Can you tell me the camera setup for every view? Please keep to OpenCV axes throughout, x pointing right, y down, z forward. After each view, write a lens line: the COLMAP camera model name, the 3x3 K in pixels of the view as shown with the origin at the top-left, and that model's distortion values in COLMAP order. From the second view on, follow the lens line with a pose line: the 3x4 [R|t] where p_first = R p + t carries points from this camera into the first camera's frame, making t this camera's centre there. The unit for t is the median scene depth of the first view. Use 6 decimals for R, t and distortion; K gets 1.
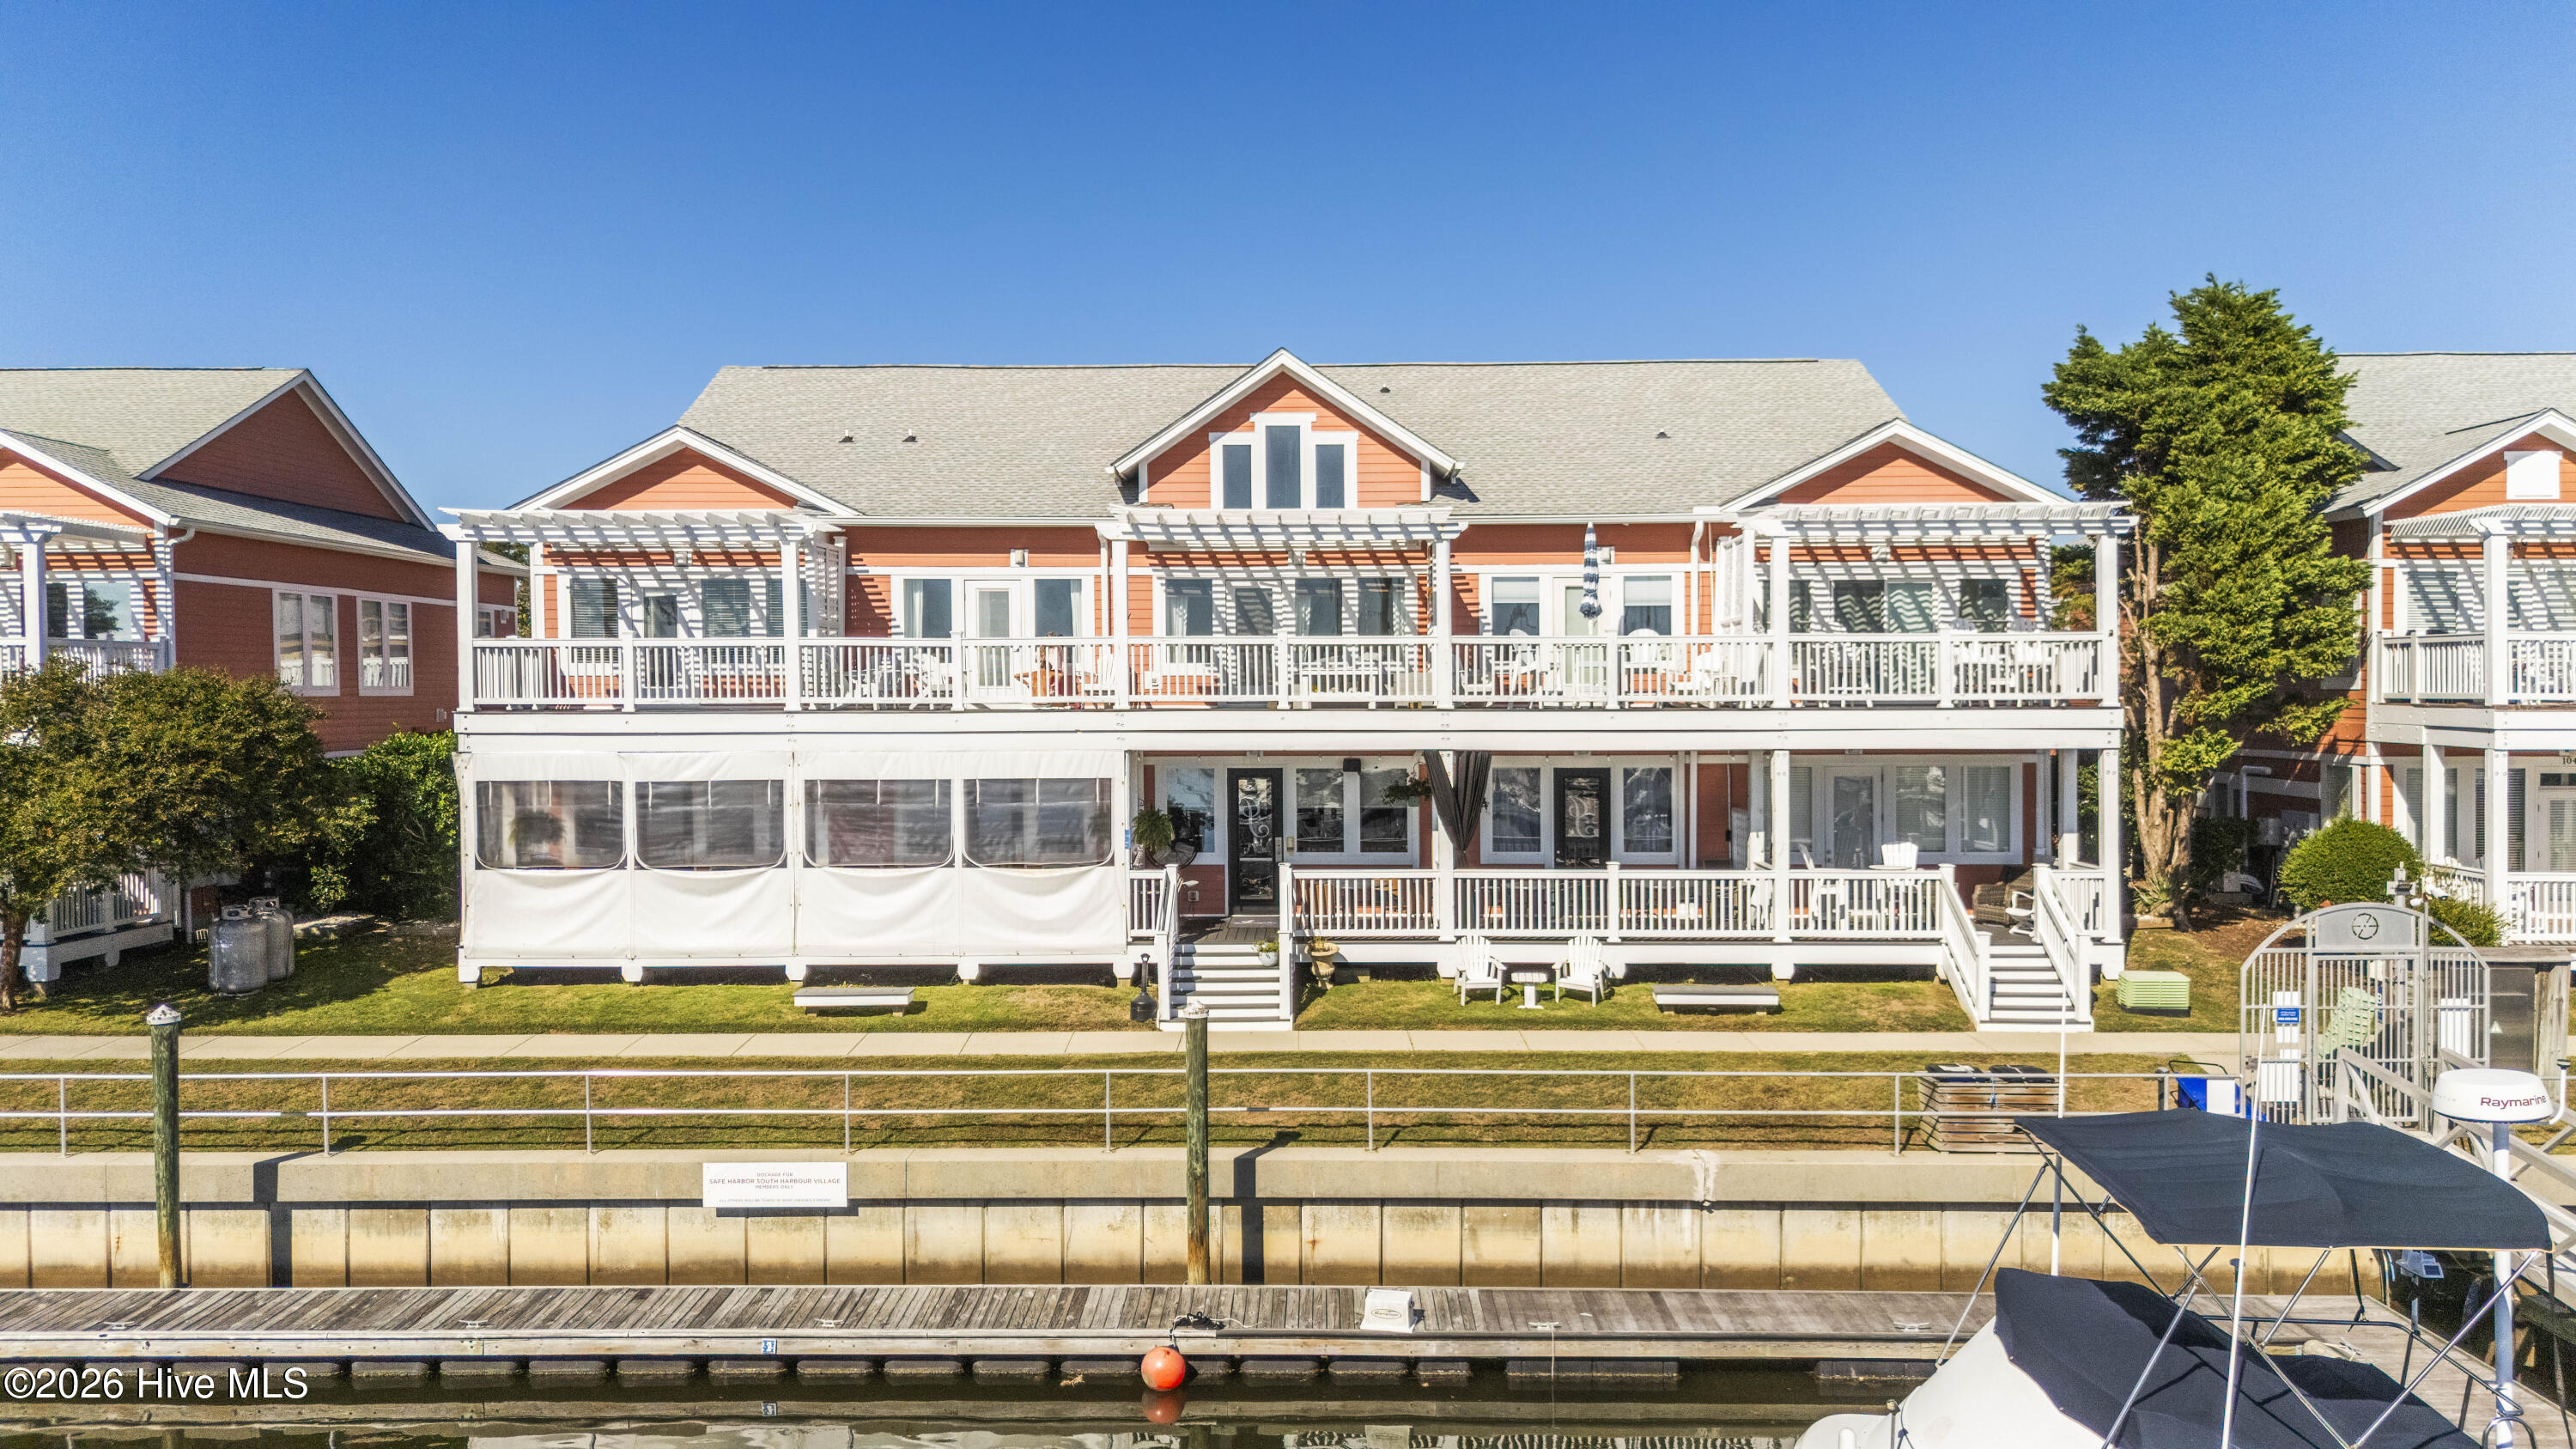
lens RADIAL K [[1766.3, 0, 1298.0], [0, 1766.3, 795.4], [0, 0, 1]] dist [0.043115, -0.001015]
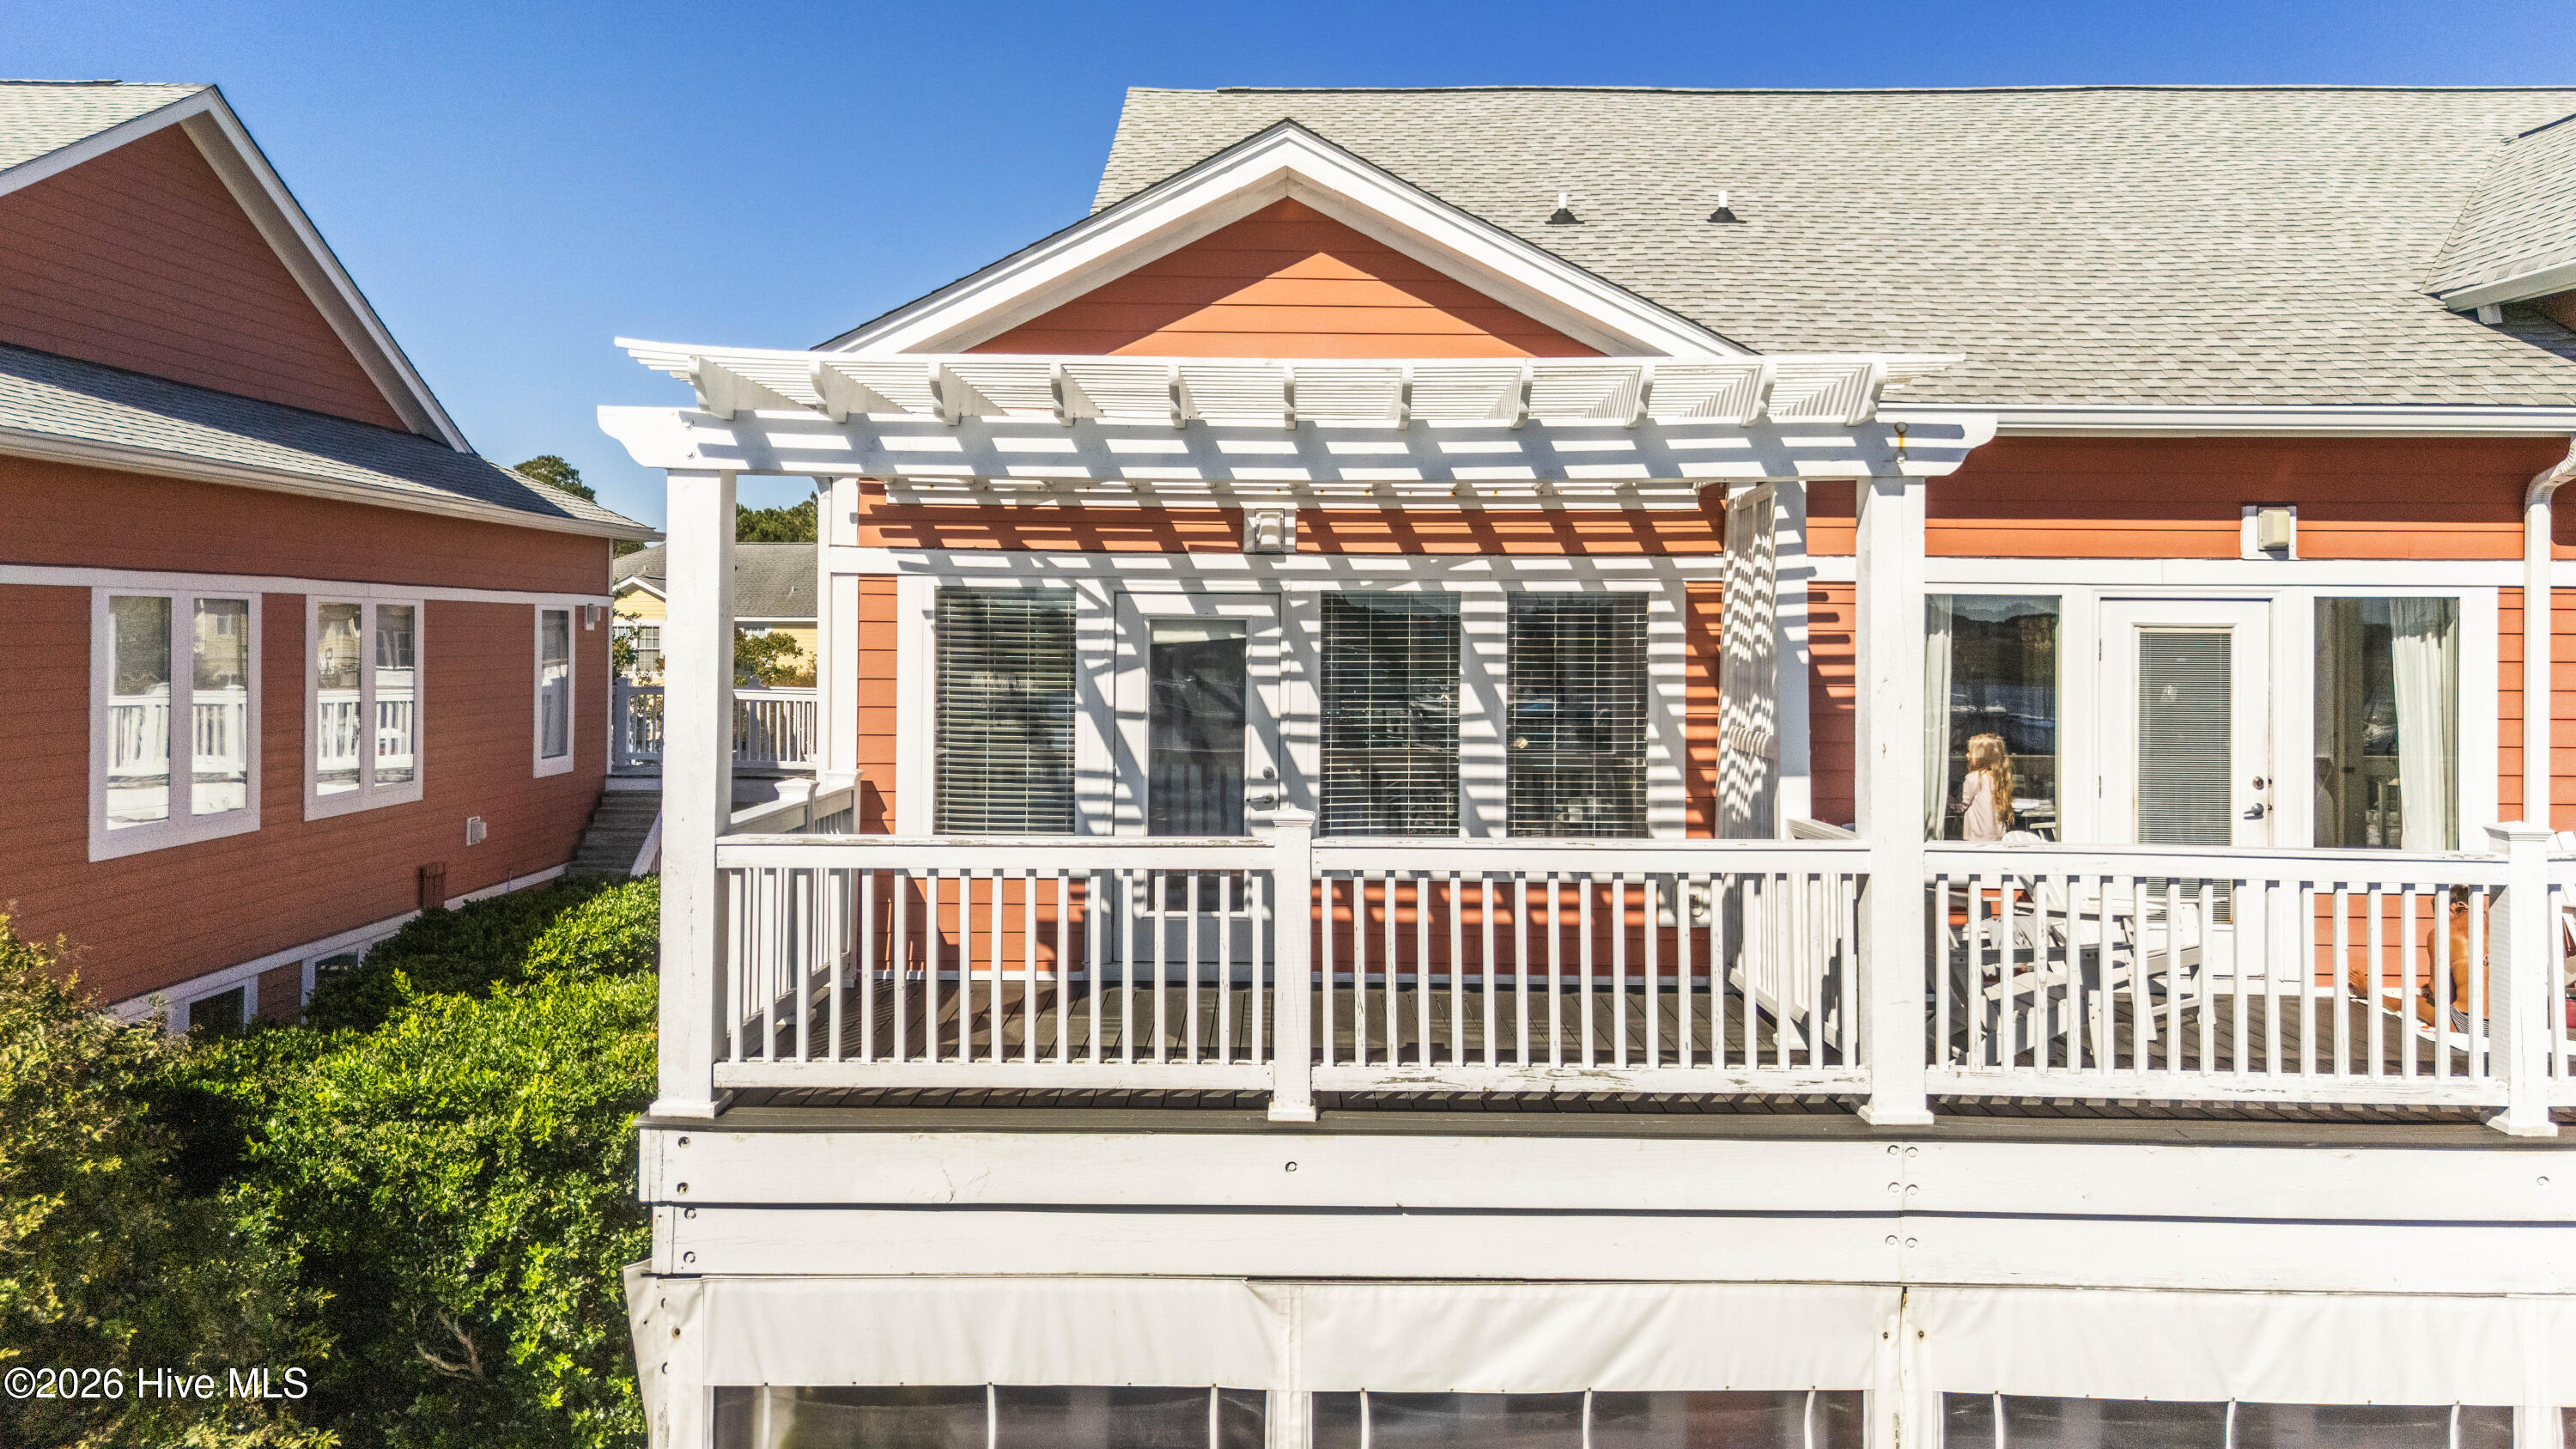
lens RADIAL K [[1893.2, 0, 1286.7], [0, 1893.2, 710.4], [0, 0, 1]] dist [0.076924, -0.071735]
pose [[0.999759, 0.014231, -0.016690, -0.337443], [-0.014626, 0.999609, -0.023813, -0.091439], [0.016345, 0.024051, 0.999577, 0.647919]]
